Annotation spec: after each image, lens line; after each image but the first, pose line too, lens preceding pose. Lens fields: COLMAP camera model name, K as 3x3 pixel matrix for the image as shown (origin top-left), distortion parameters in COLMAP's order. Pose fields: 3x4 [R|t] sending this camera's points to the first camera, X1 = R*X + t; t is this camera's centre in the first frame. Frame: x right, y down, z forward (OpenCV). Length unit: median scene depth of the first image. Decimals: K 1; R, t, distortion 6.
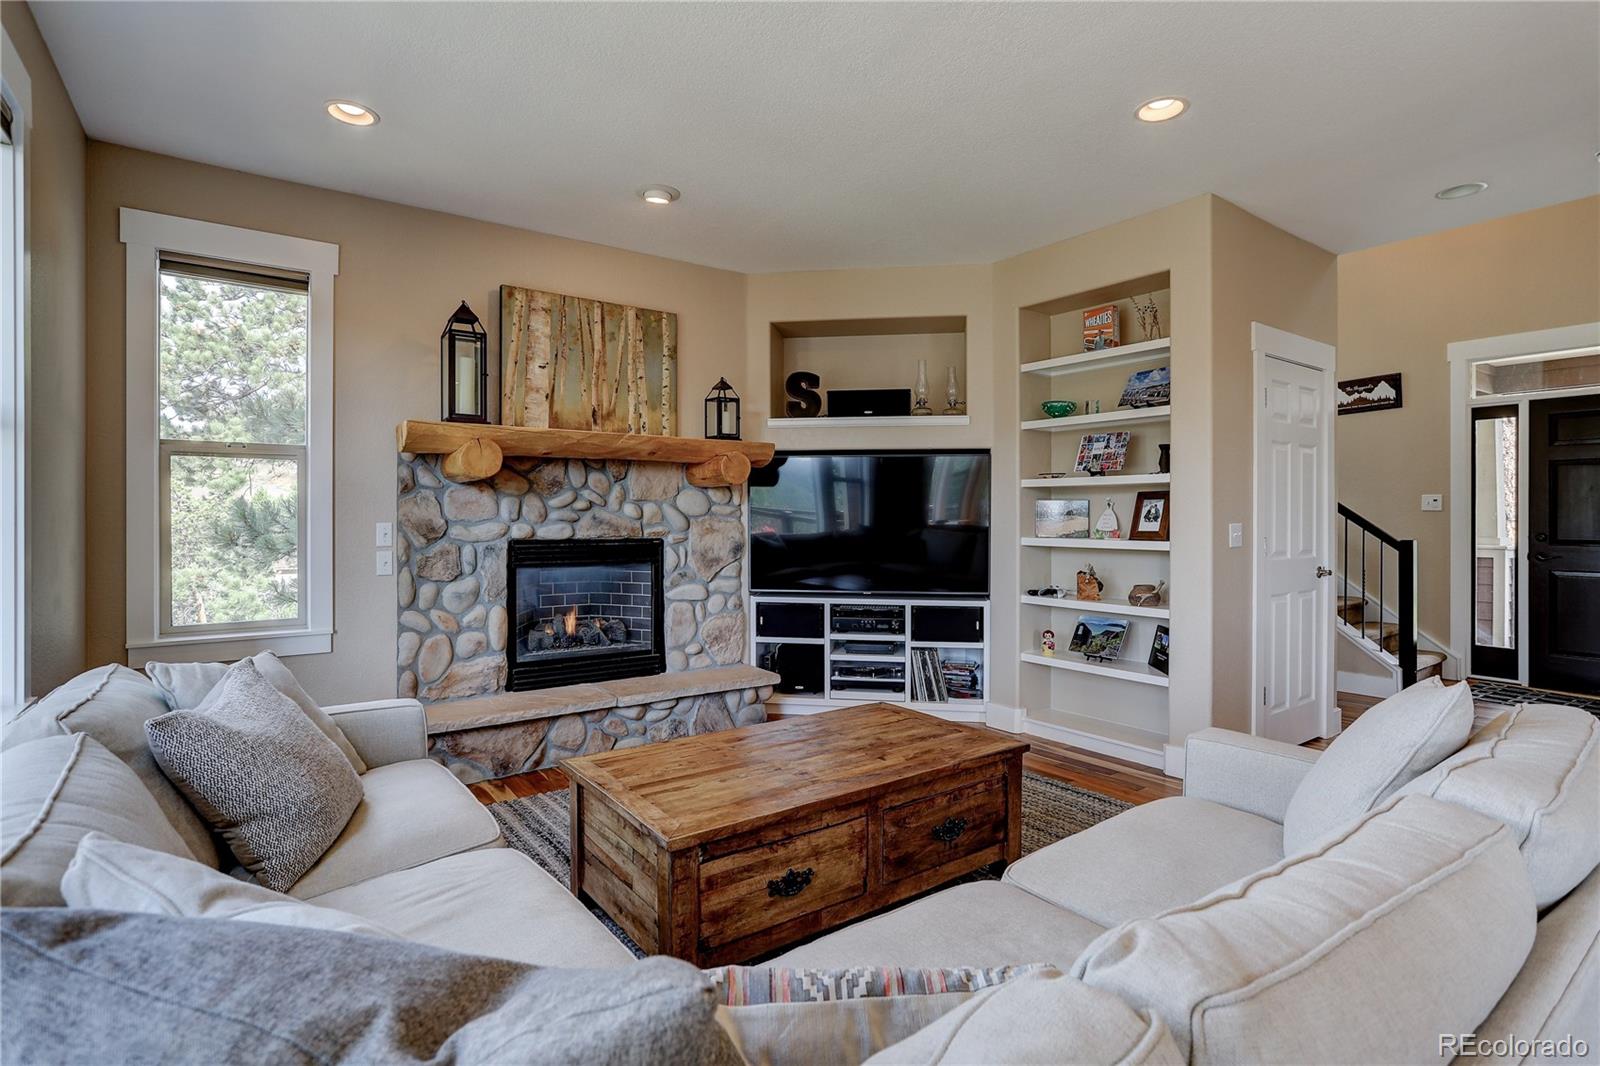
lens RADIAL K [[791.3, 0, 796.9], [0, 791.3, 514.2], [0, 0, 1]] dist [-0.058340, 0.035836]
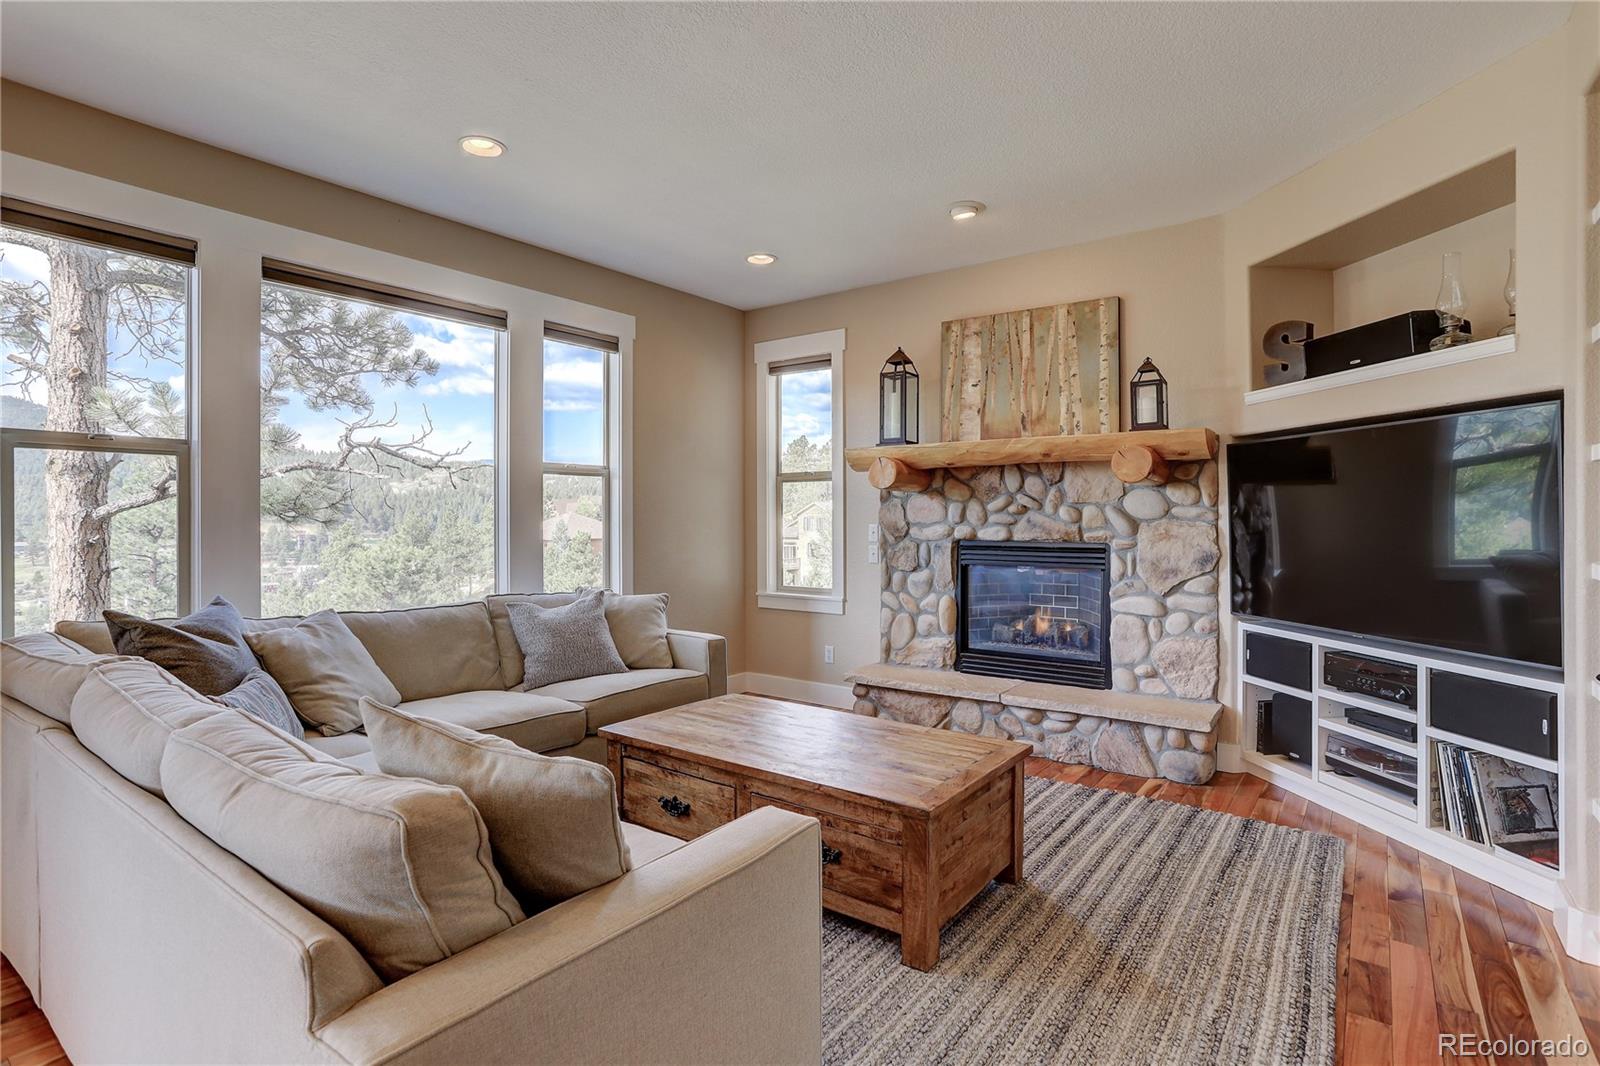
lens RADIAL K [[791.3, 0, 796.9], [0, 791.3, 514.2], [0, 0, 1]] dist [-0.058340, 0.035836]
pose [[0.297818, -0.006127, -0.954603, 0.632284], [0.000891, 0.999981, -0.006141, 0.001899], [0.954622, 0.000978, 0.297818, 0.403713]]
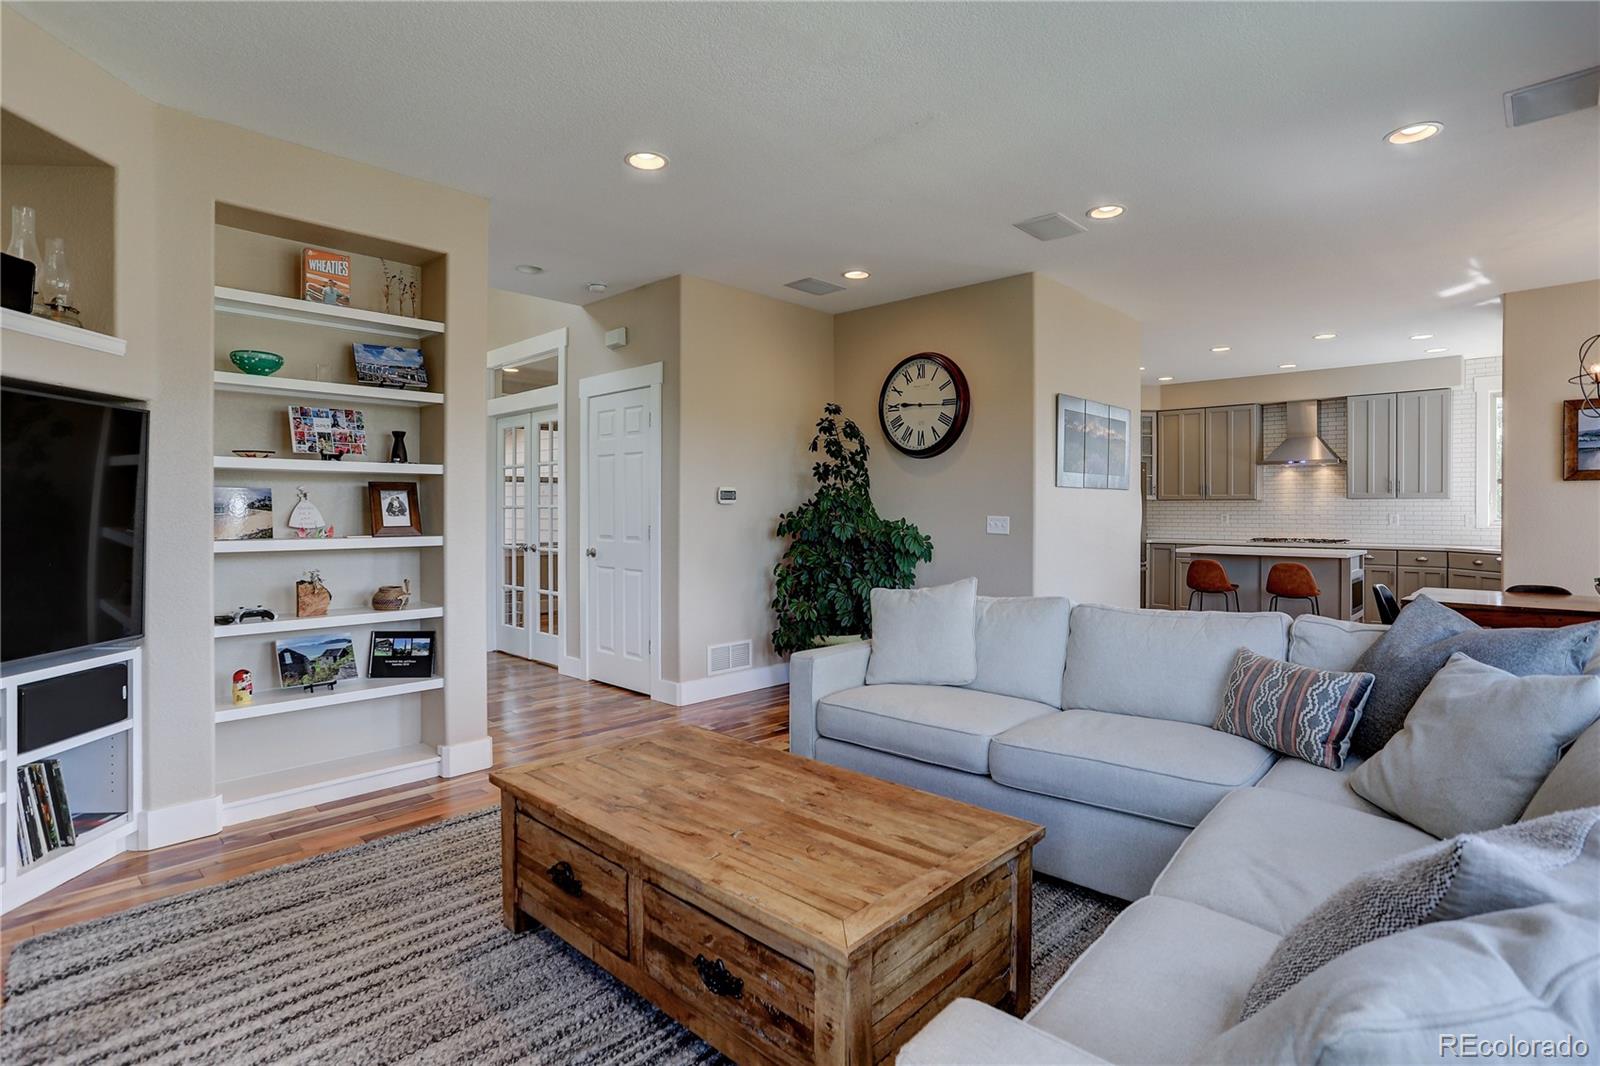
lens RADIAL K [[791.3, 0, 796.9], [0, 791.3, 514.2], [0, 0, 1]] dist [-0.058340, 0.035836]
pose [[-0.187804, -0.007003, 0.982181, -0.486773], [0.000138, 0.999974, 0.007156, 0.001371], [-0.982206, 0.001480, -0.187799, 0.666613]]
